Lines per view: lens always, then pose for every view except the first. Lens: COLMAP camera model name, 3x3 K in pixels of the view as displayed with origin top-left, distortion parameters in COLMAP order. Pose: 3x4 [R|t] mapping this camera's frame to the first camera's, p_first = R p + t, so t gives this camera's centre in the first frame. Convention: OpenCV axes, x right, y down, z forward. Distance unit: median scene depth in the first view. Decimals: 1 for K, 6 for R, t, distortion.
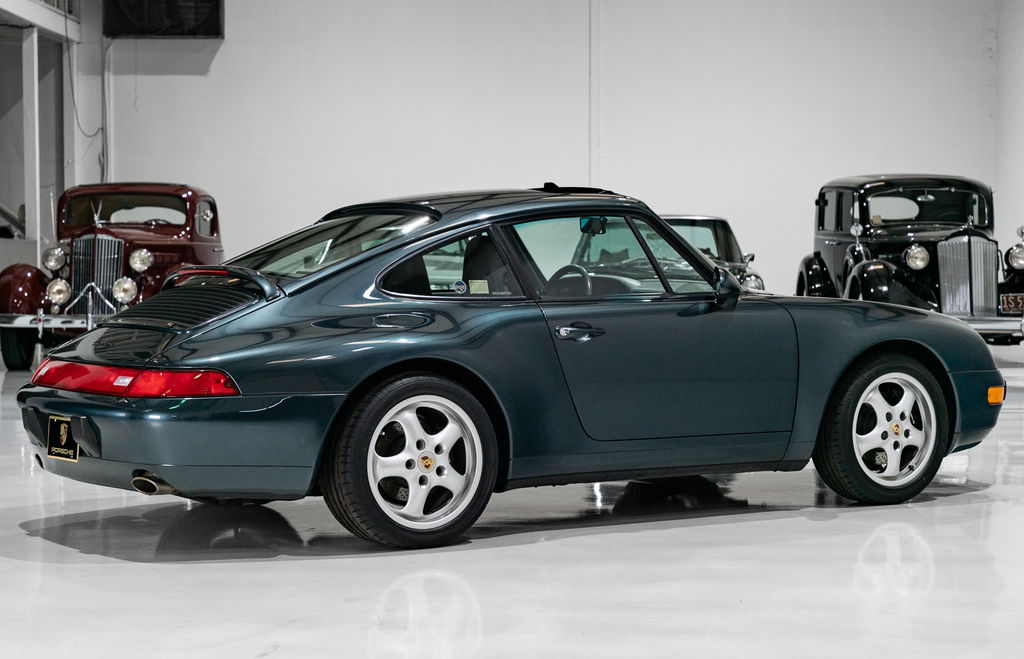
lens RADIAL K [[2167.8, 0, 512.0], [0, 2167.8, 329.5], [0, 0, 1]] dist [0.021041, 0.287970]
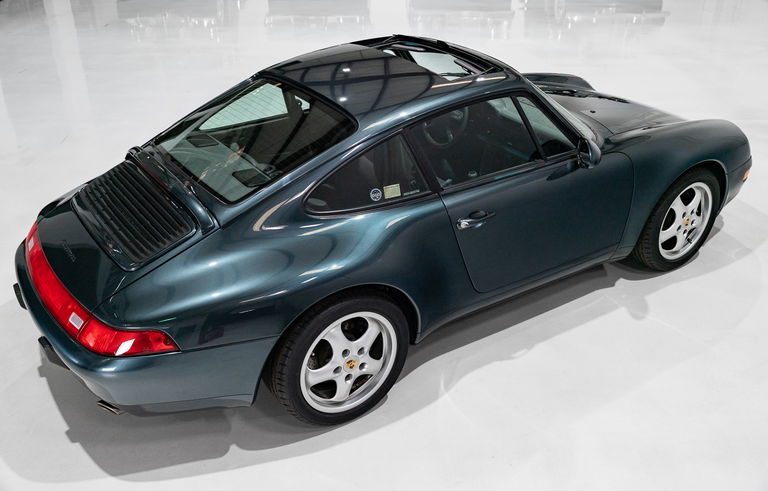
lens RADIAL K [[789.6, 0, 384.0], [0, 789.6, 245.5], [0, 0, 1]] dist [0.003257, 0.003678]
pose [[0.999632, -0.008599, 0.025720, -0.031419], [-0.003348, 0.902013, 0.431697, -0.178736], [-0.026912, -0.431624, 0.901652, 0.629416]]
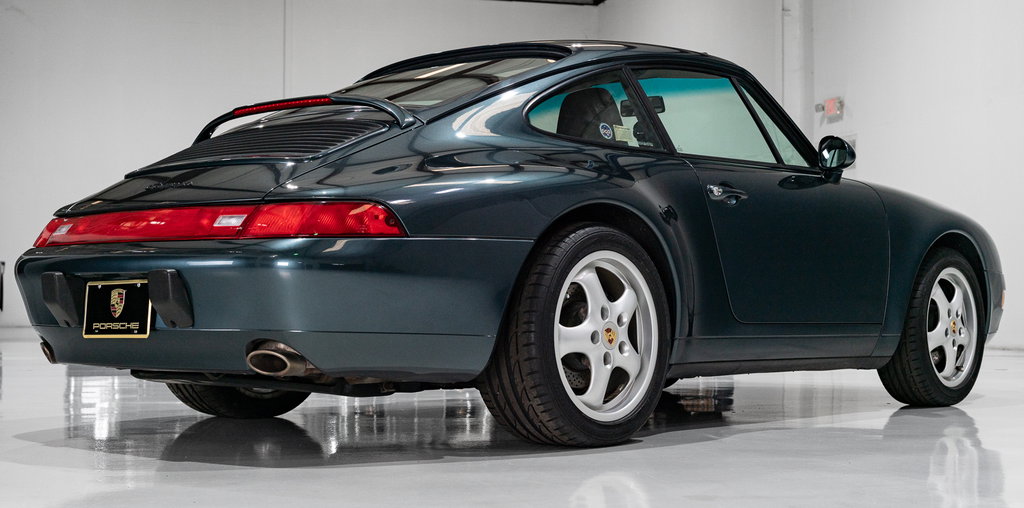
lens RADIAL K [[1501.6, 0, 512.0], [0, 1501.6, 254.0], [0, 0, 1]] dist [0.044231, 0.051111]
pose [[0.962448, 0.014340, 0.271087, -0.217656], [0.005136, 0.997463, -0.070999, 0.068931], [-0.271417, 0.069725, 0.959933, 0.476291]]
